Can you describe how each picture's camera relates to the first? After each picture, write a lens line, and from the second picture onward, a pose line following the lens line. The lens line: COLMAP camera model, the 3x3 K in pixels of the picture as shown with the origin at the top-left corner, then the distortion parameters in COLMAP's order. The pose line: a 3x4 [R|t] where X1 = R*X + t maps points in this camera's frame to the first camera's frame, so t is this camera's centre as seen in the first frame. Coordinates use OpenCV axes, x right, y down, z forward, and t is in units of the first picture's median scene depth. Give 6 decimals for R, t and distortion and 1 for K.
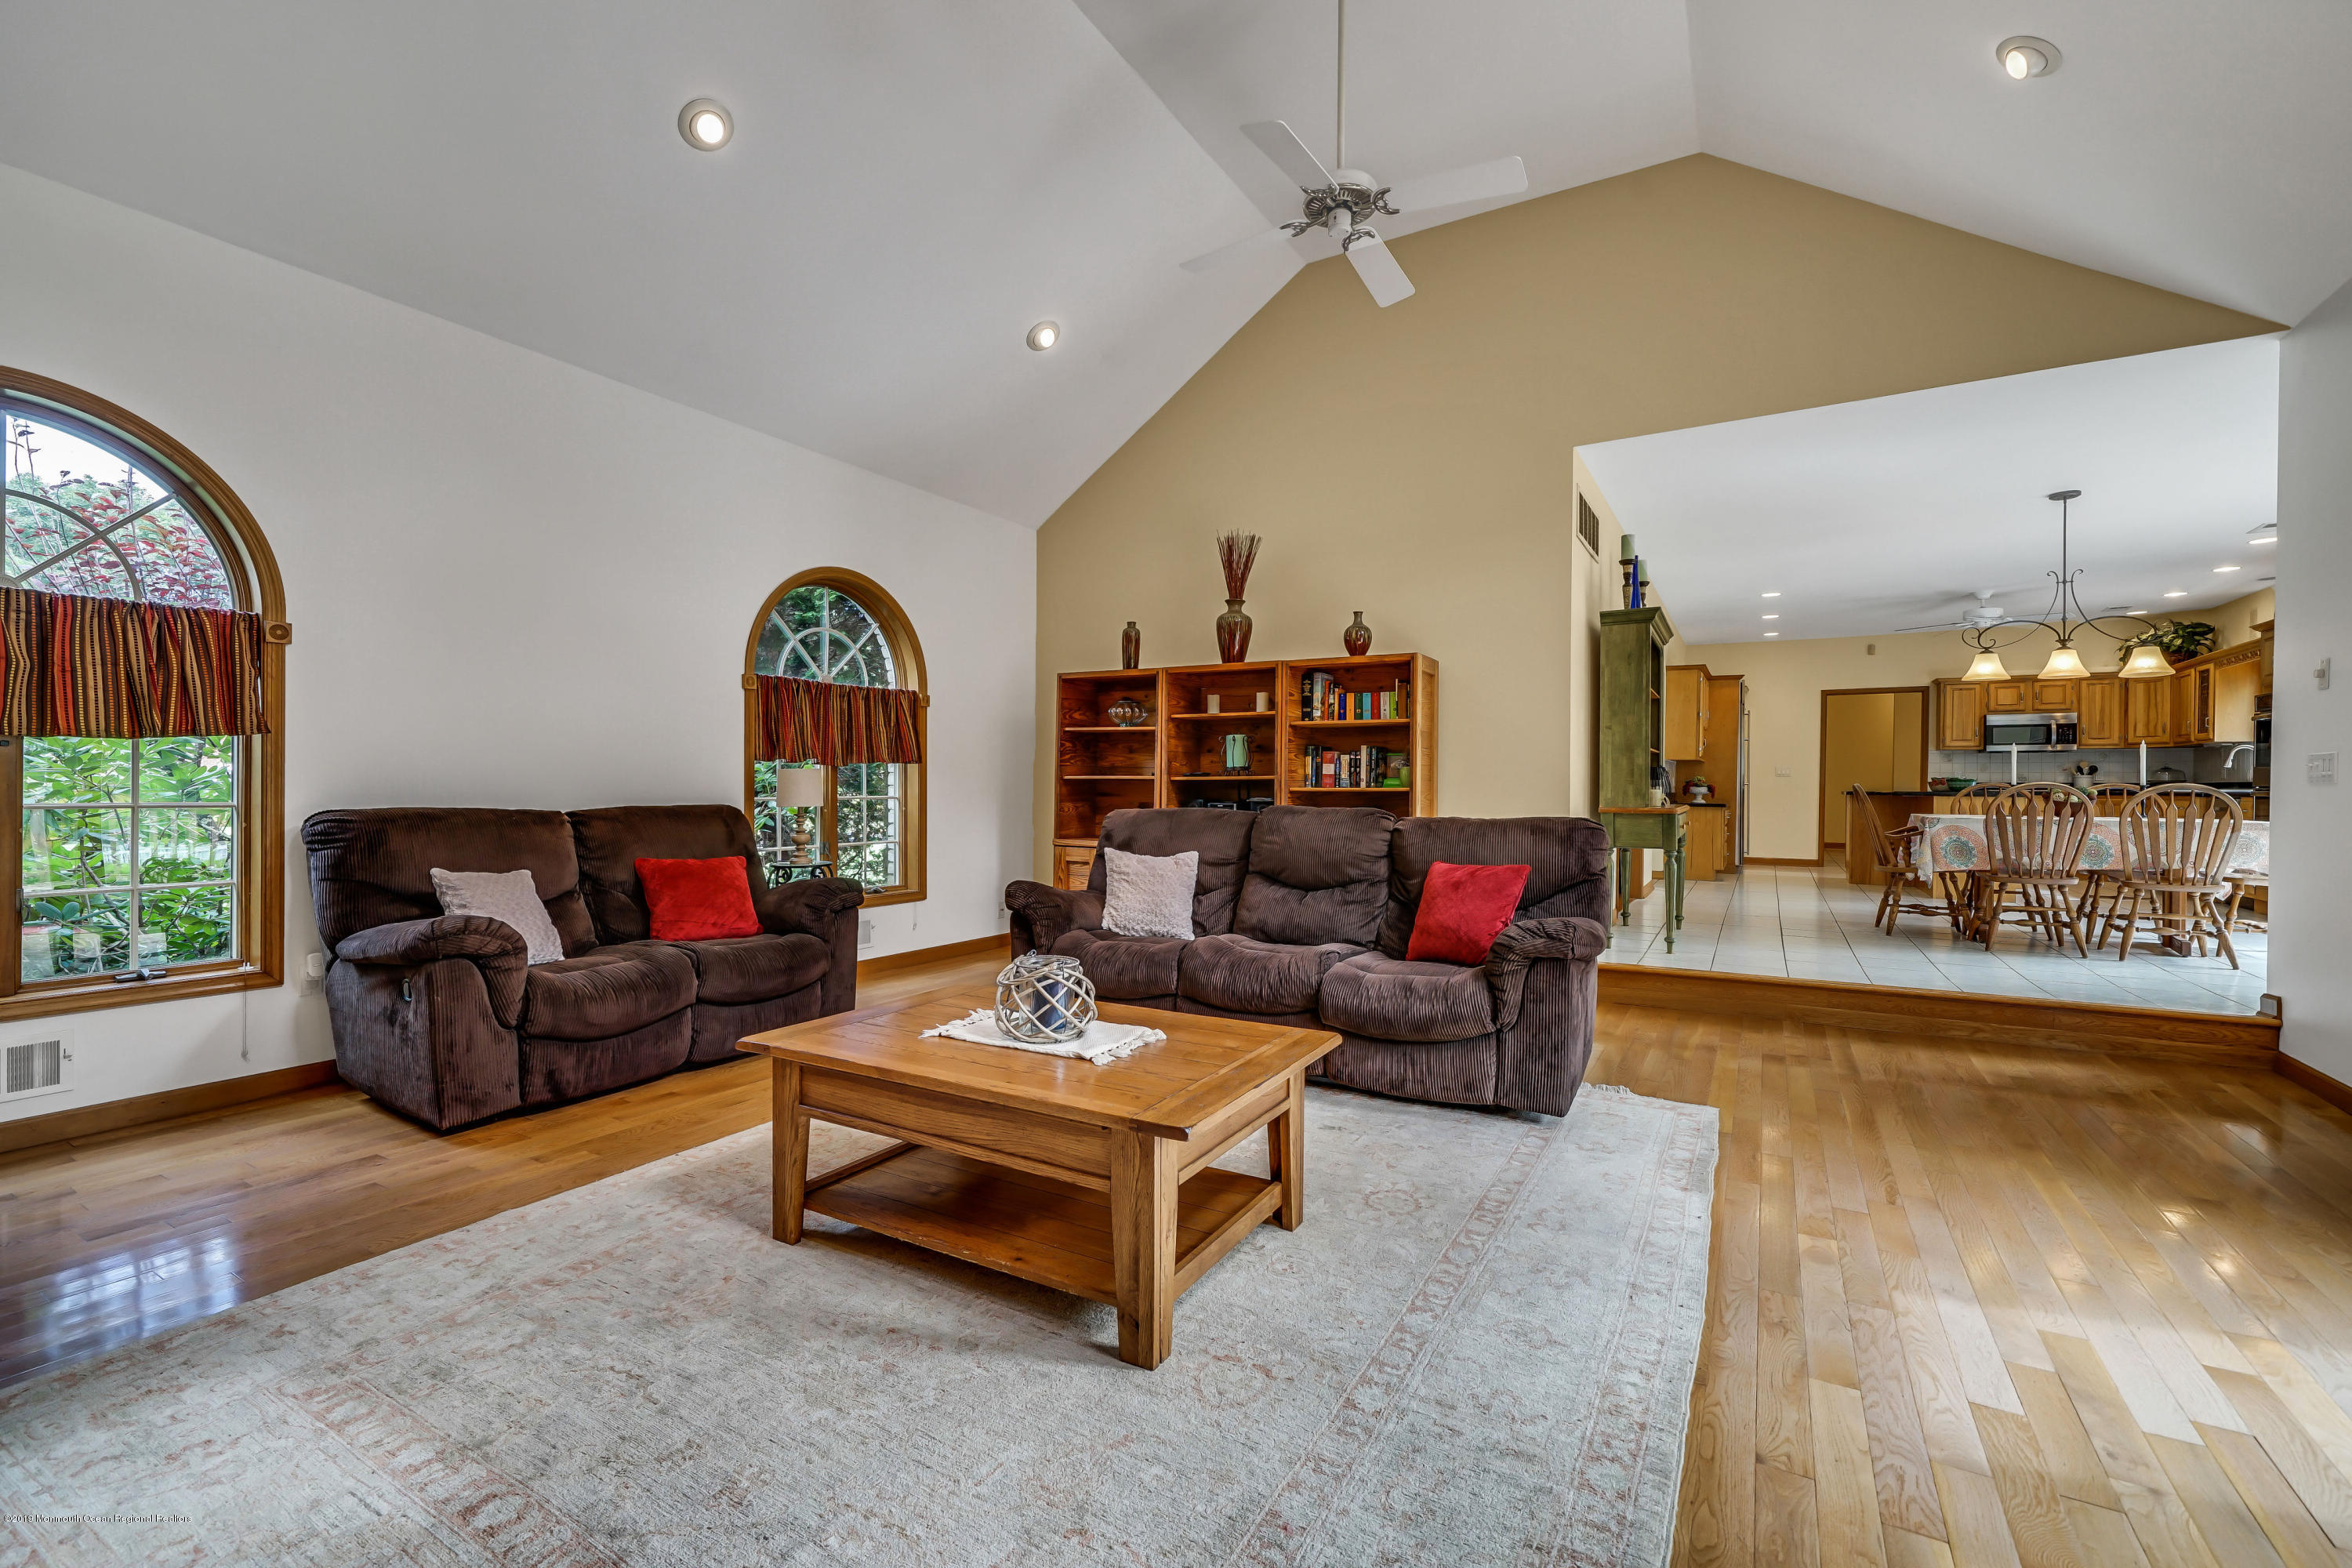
lens RADIAL K [[1009.6, 0, 1182.5], [0, 1009.6, 788.1], [0, 0, 1]] dist [0.010598, -0.000124]
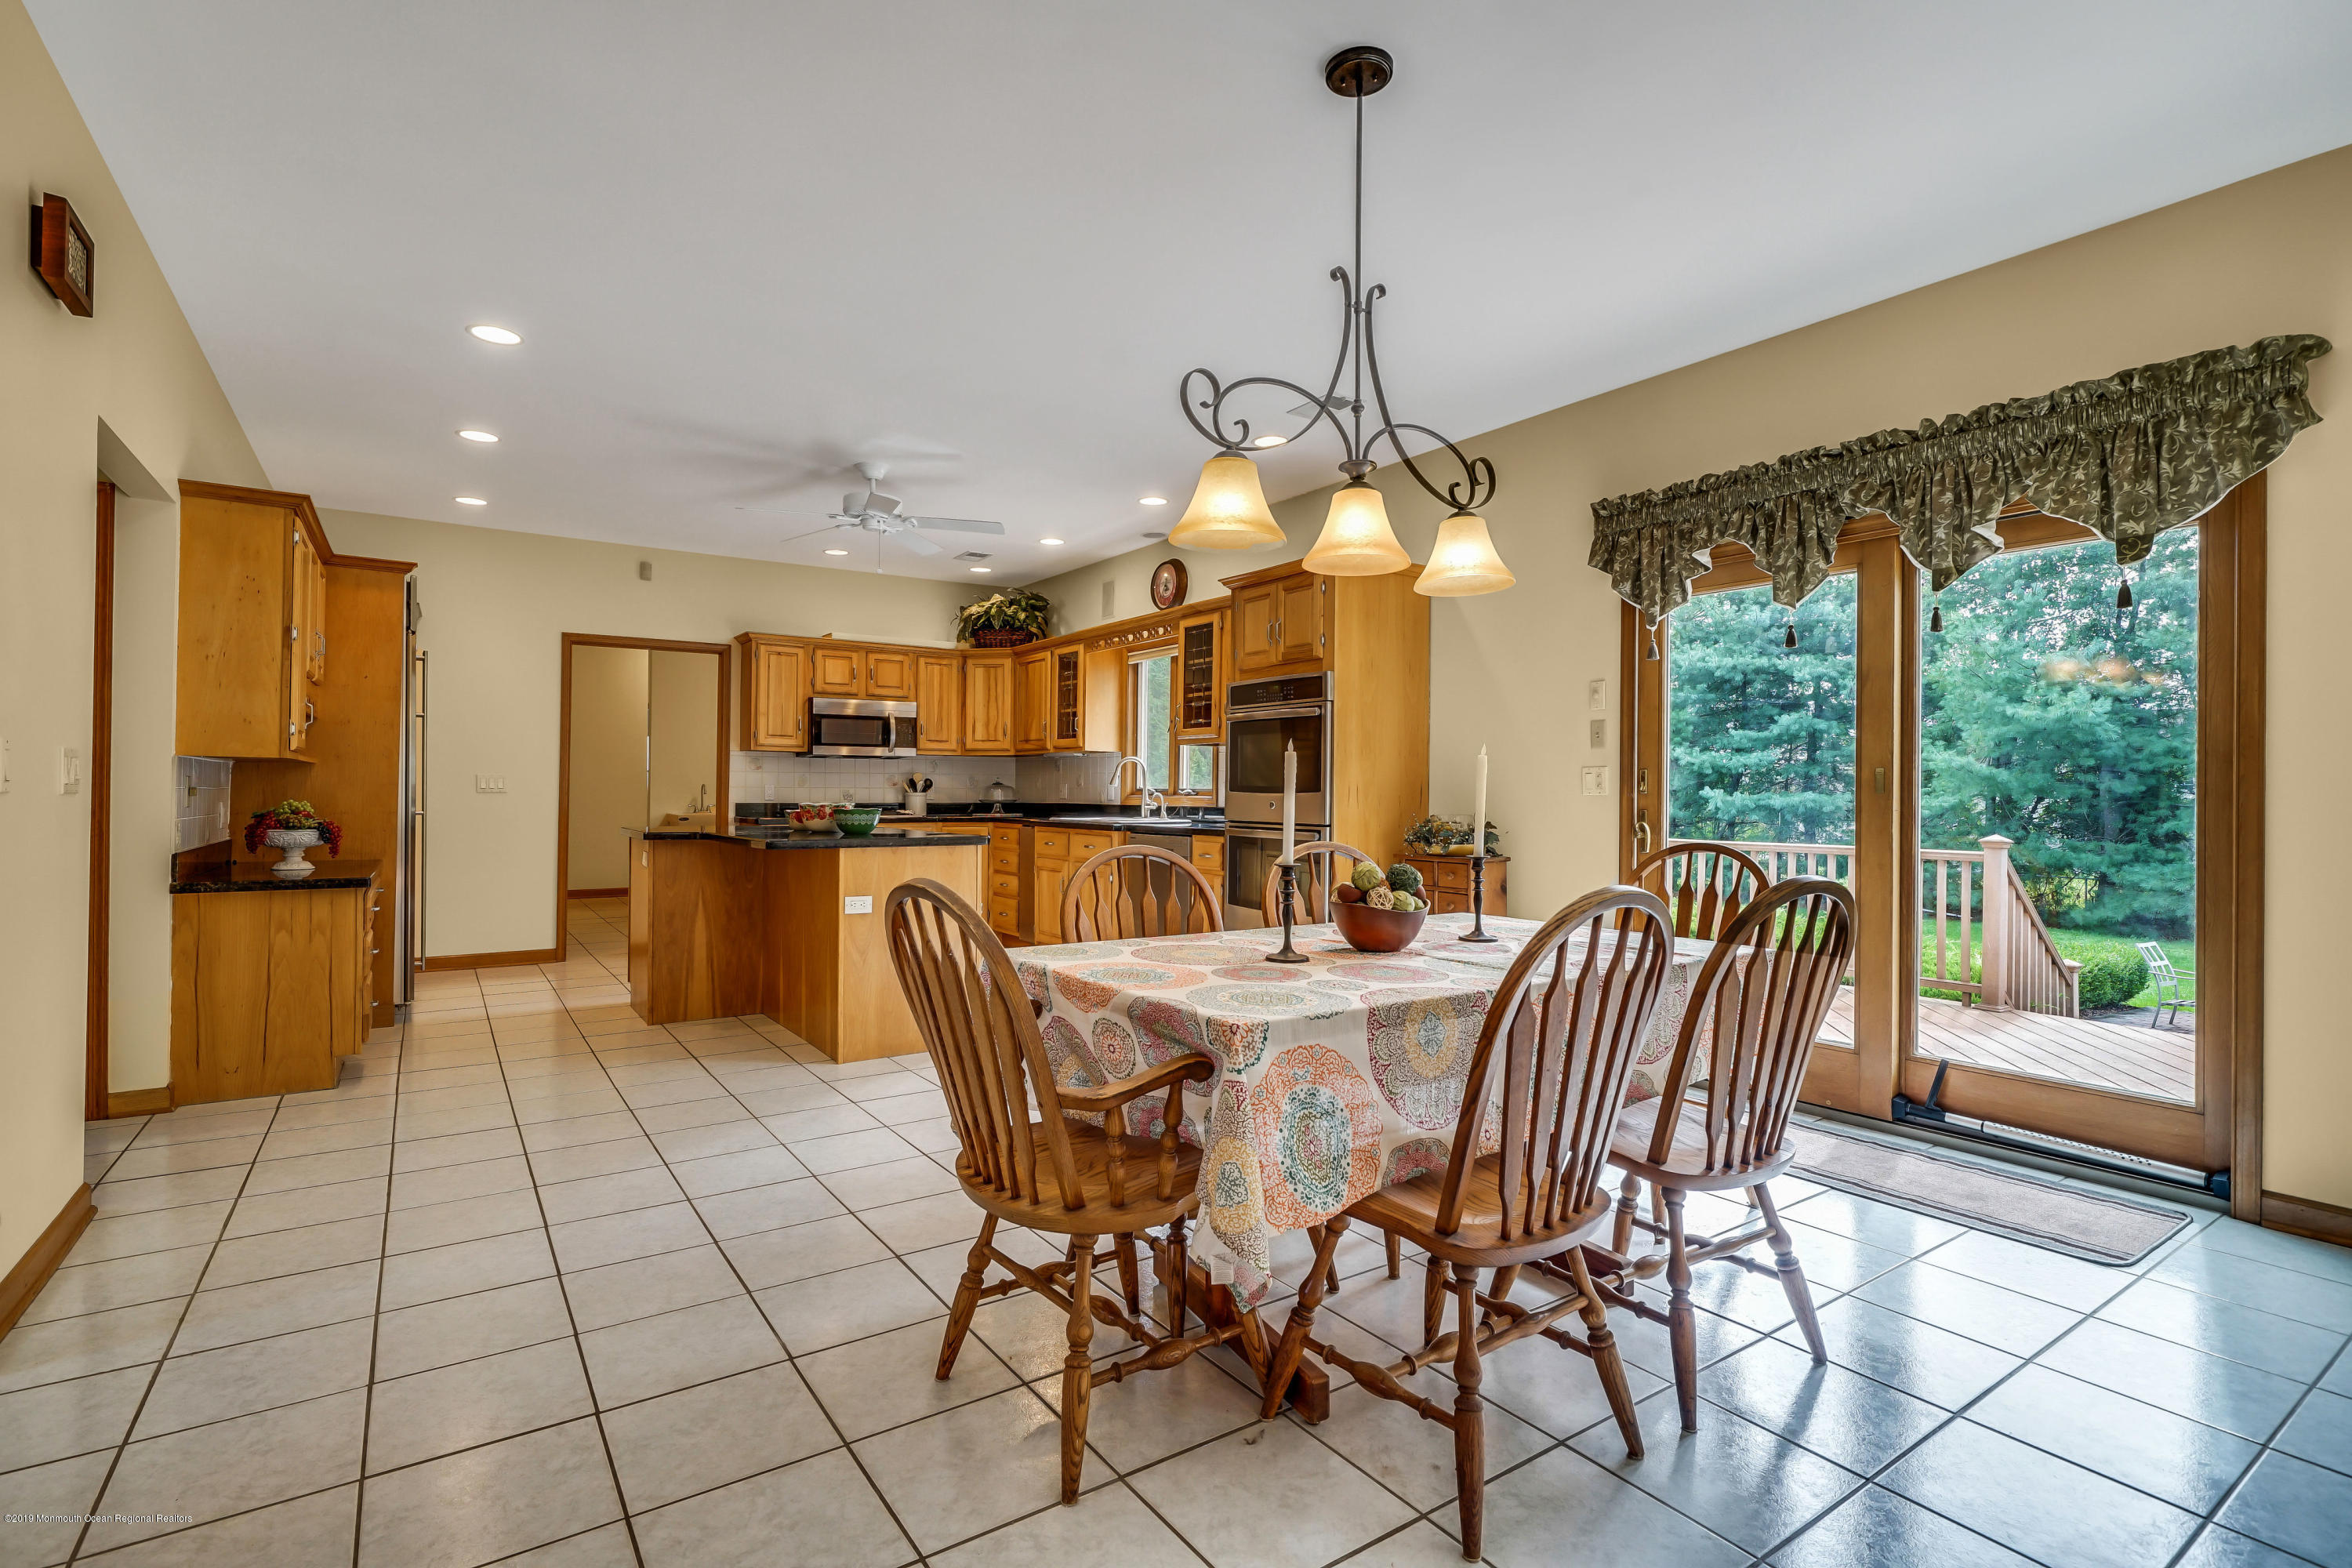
lens RADIAL K [[1103.2, 0, 1167.6], [0, 1103.2, 786.1], [0, 0, 1]] dist [-0.002476, 0.001684]
pose [[0.438289, -0.000014, 0.898834, 0.278430], [0.001178, 0.999999, -0.000559, -0.016813], [-0.898833, 0.001304, 0.438289, 0.516452]]
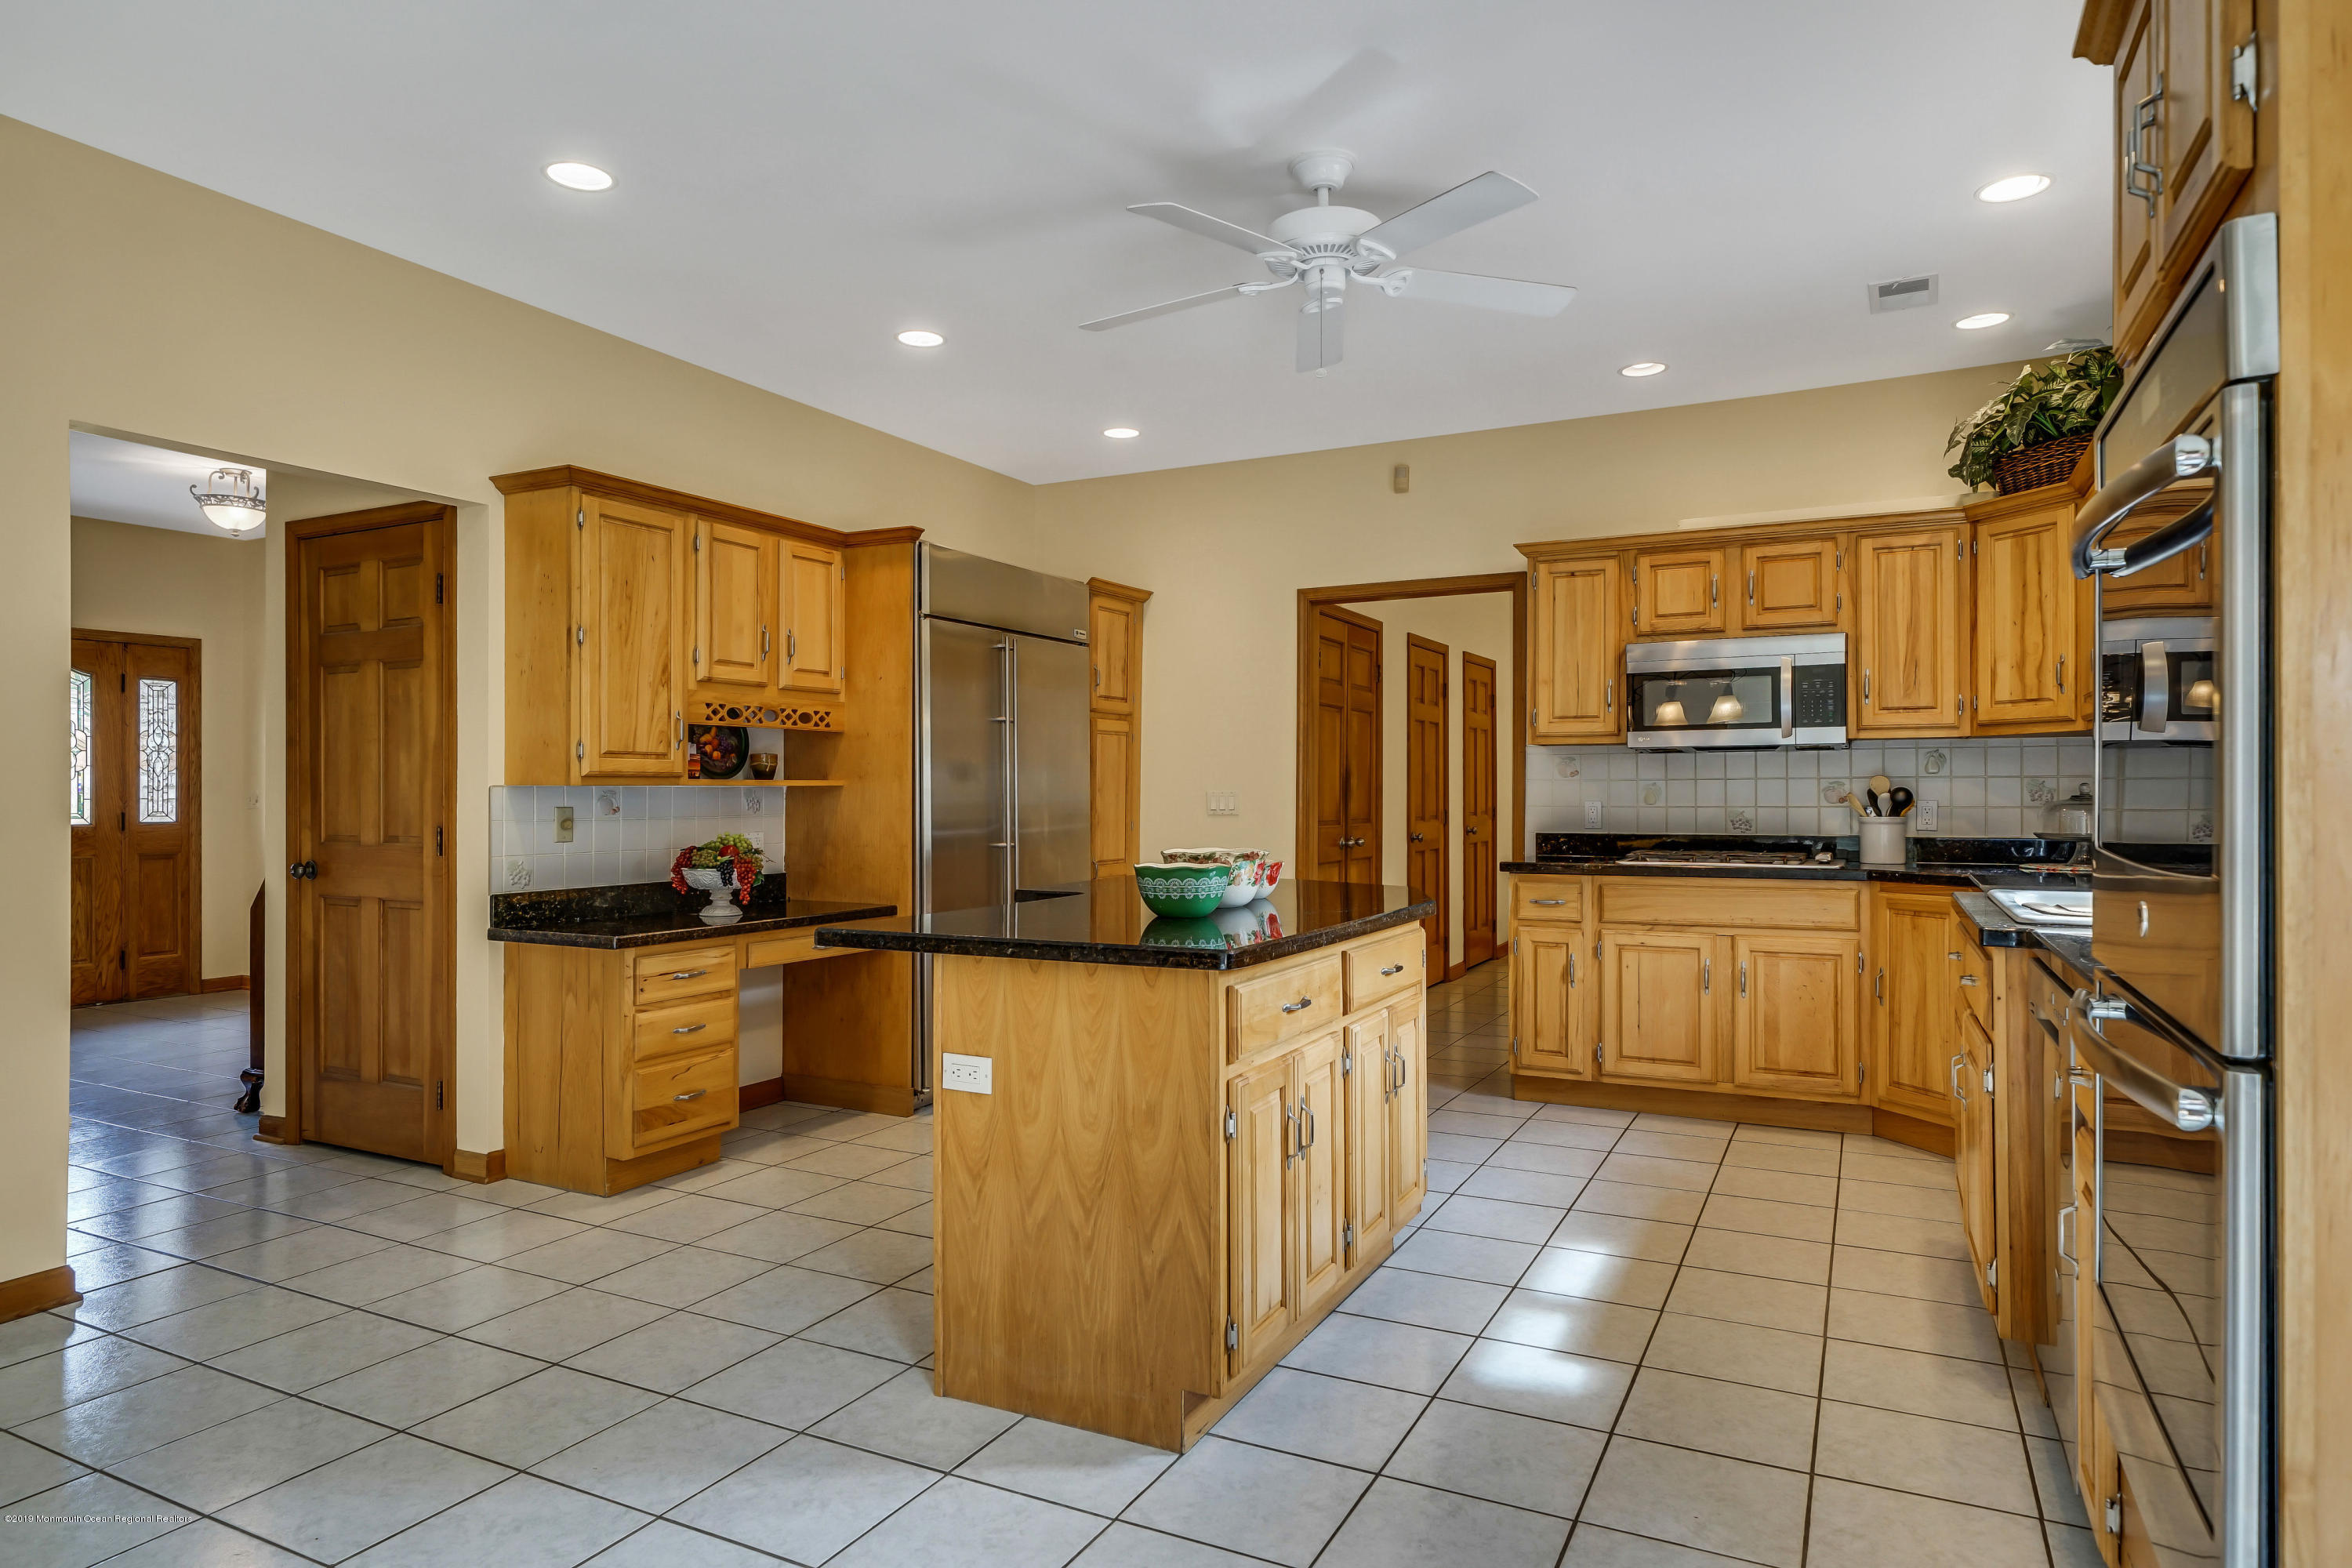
lens RADIAL K [[1358.9, 0, 1171.2], [0, 1358.9, 788.9], [0, 0, 1]] dist [0.001657, -0.001441]
pose [[0.998924, -0.010246, 0.045224, 0.633338], [0.010577, 0.999919, -0.007083, -0.021580], [-0.045148, 0.007554, 0.998952, 0.558440]]
